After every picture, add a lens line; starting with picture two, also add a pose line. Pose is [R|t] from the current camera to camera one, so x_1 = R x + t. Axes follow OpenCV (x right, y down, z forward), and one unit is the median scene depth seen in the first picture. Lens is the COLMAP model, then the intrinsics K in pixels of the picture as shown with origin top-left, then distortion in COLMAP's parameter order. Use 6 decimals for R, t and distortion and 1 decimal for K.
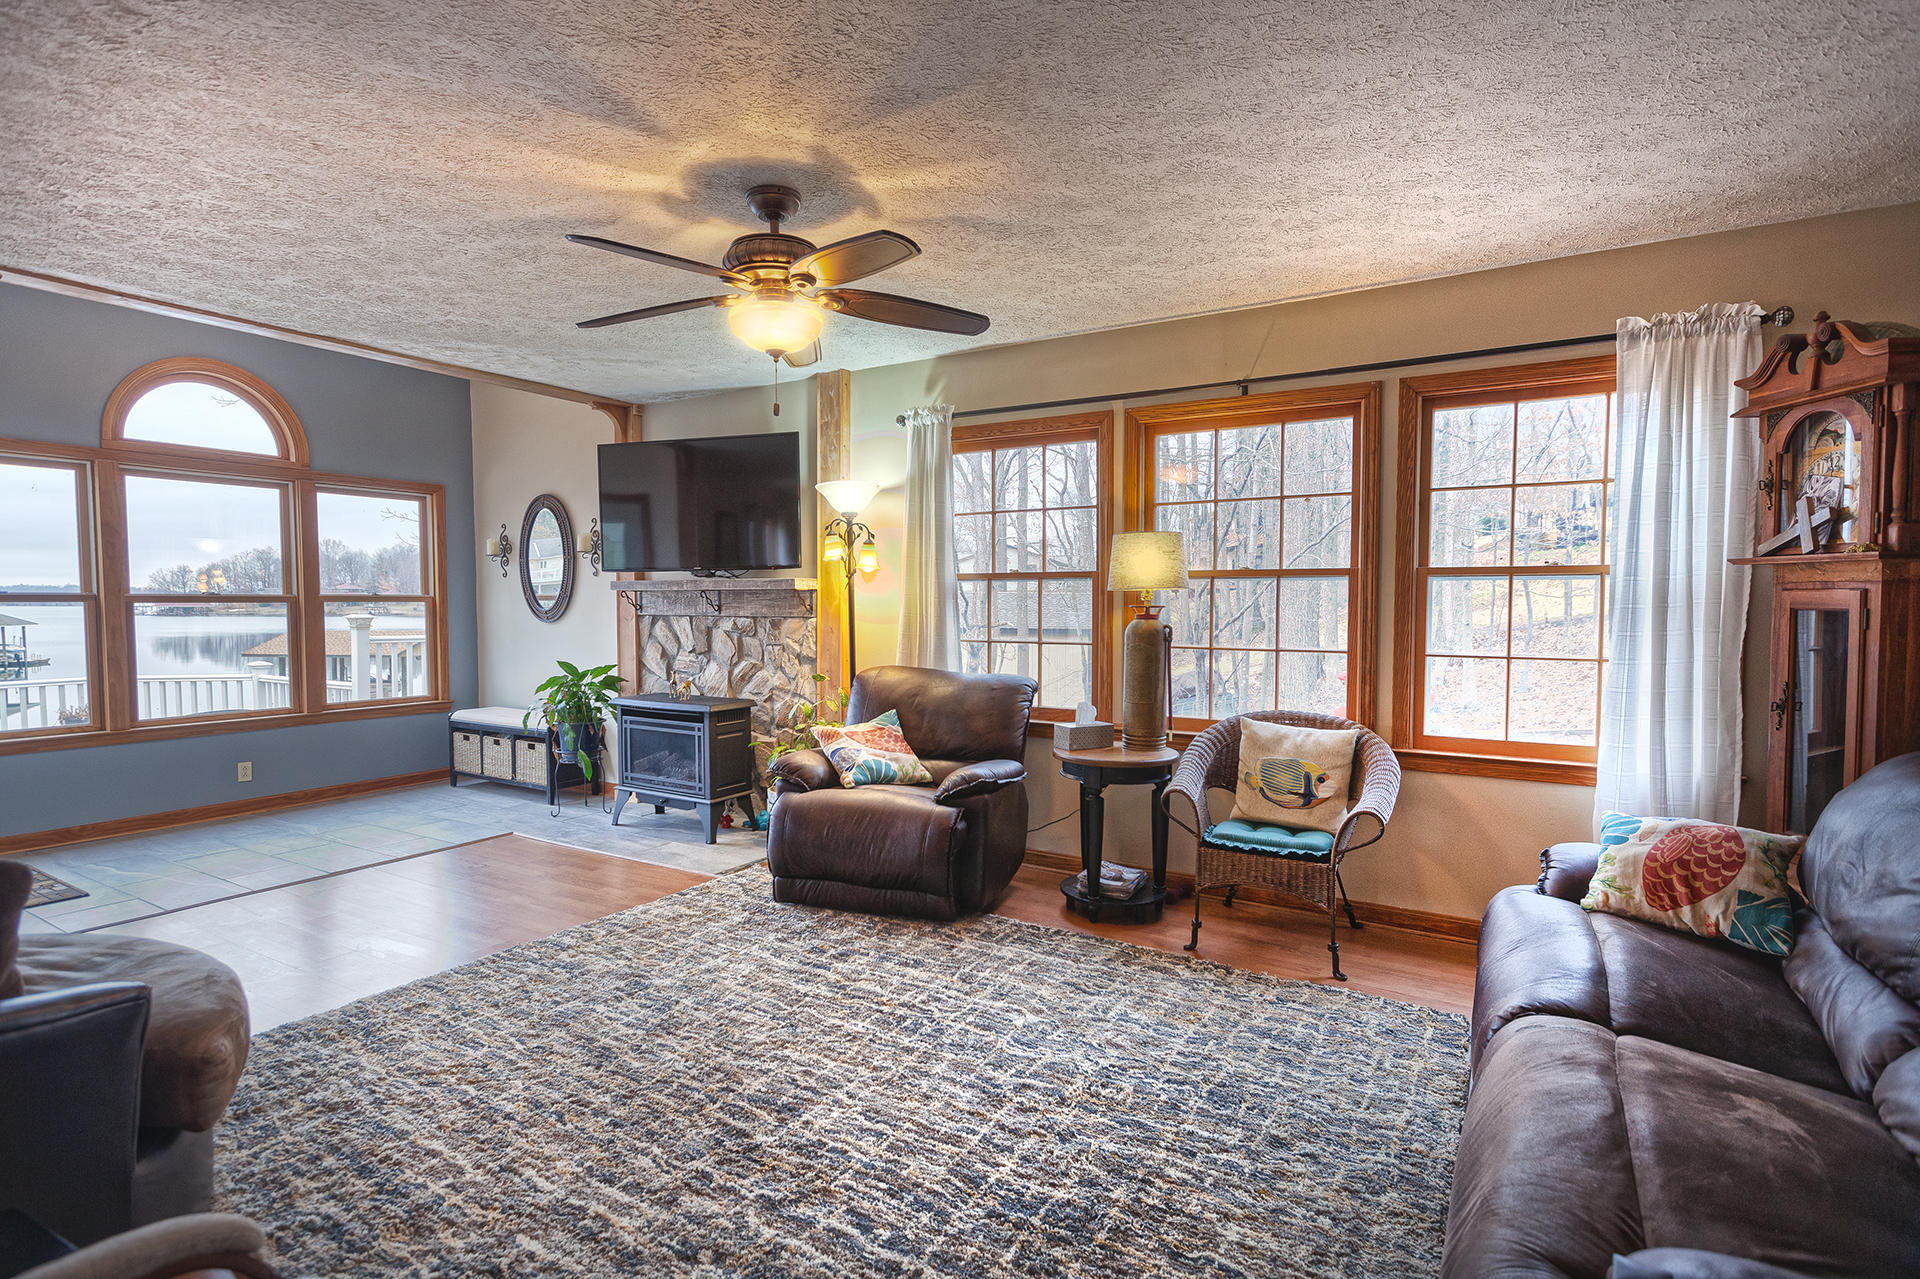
lens RADIAL K [[907.0, 0, 956.5], [0, 907.0, 638.7], [0, 0, 1]] dist [-0.009248, -0.000095]
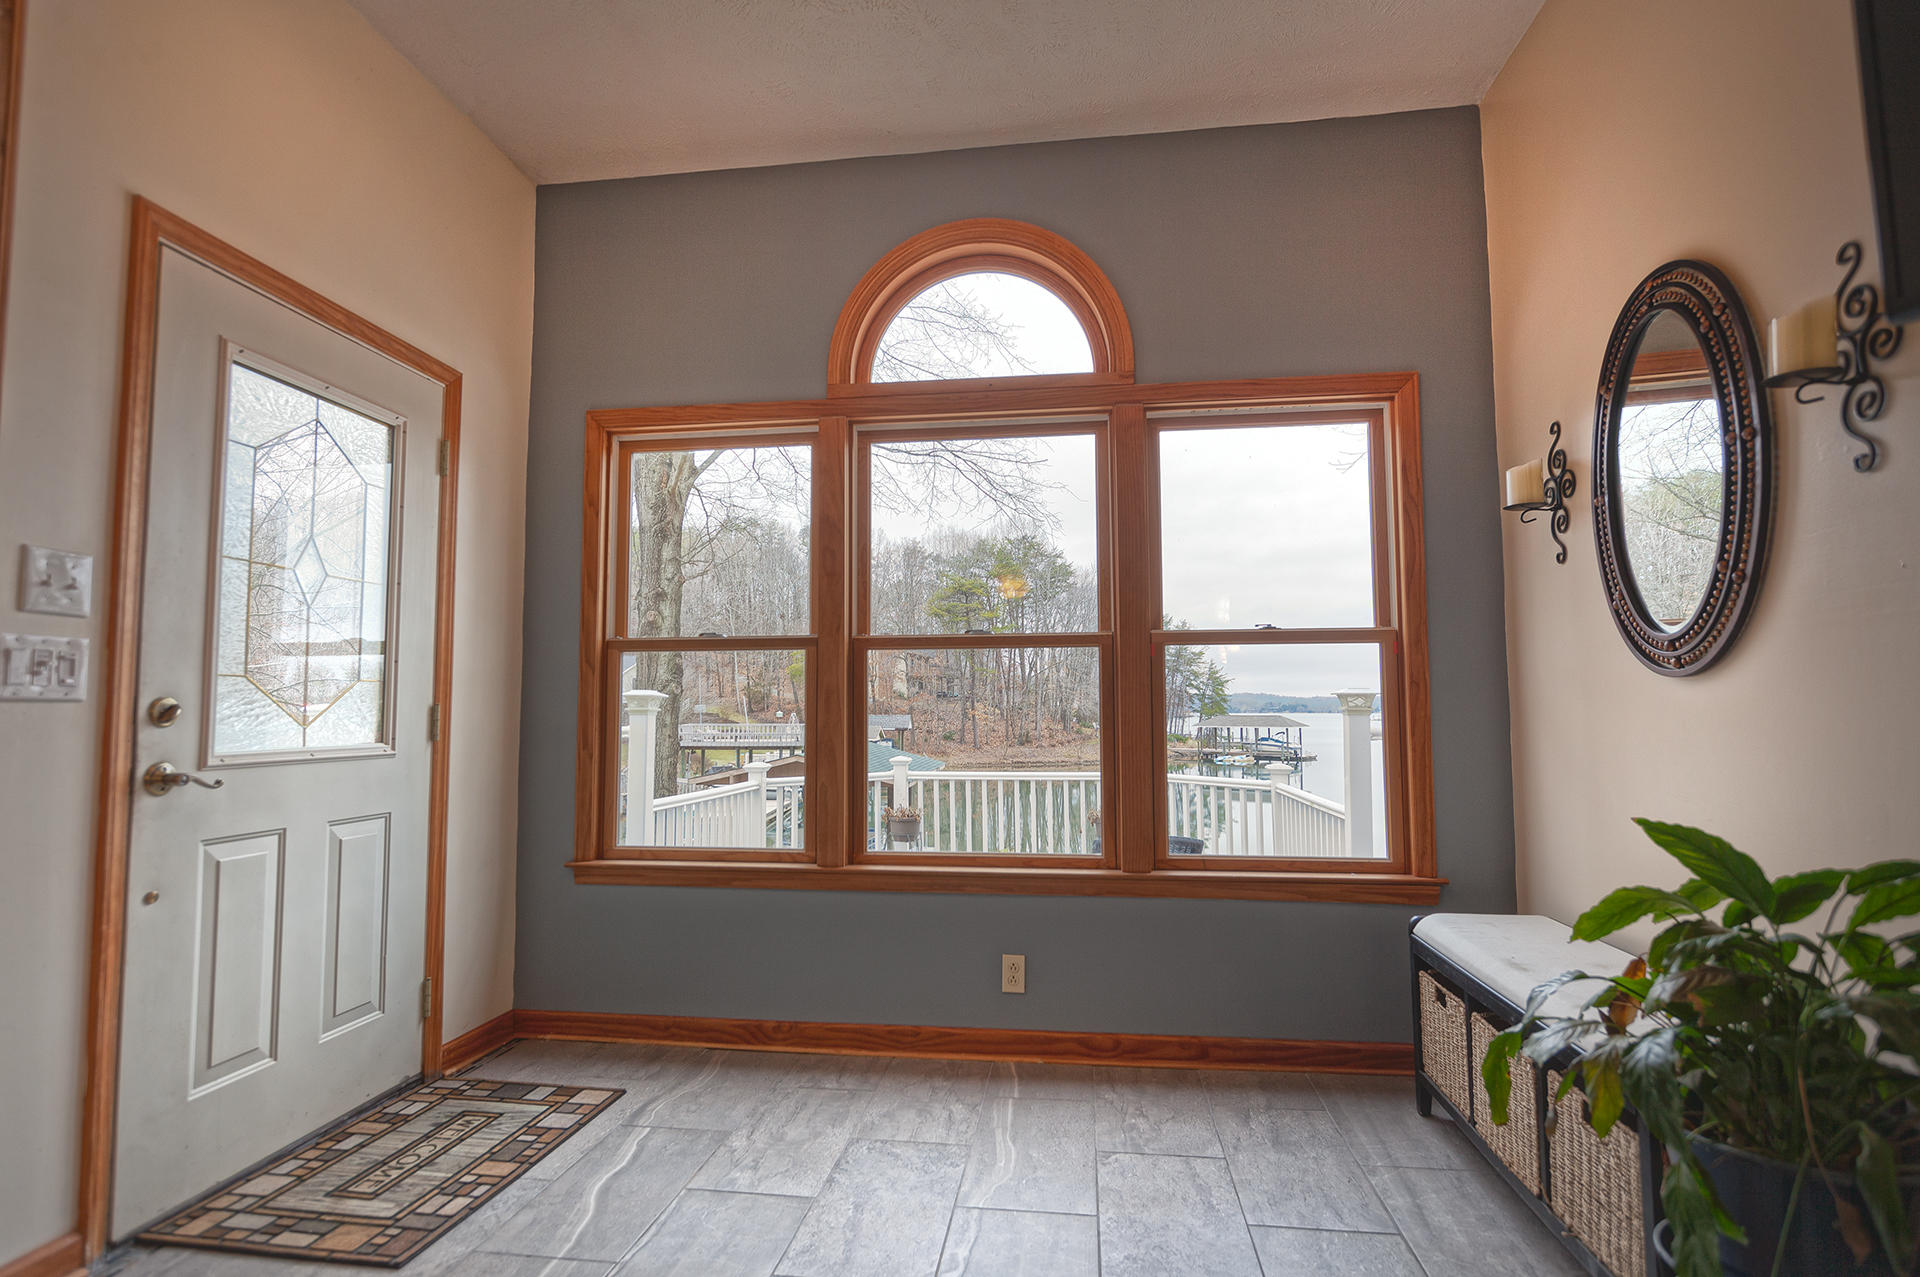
lens RADIAL K [[995.6, 0, 944.7], [0, 995.6, 655.5], [0, 0, 1]] dist [0.003903, 0.004275]
pose [[0.395080, -0.051761, -0.917187, -0.252905], [-0.035708, 0.996792, -0.071634, 0.006708], [0.917952, 0.061052, 0.391964, 0.675802]]
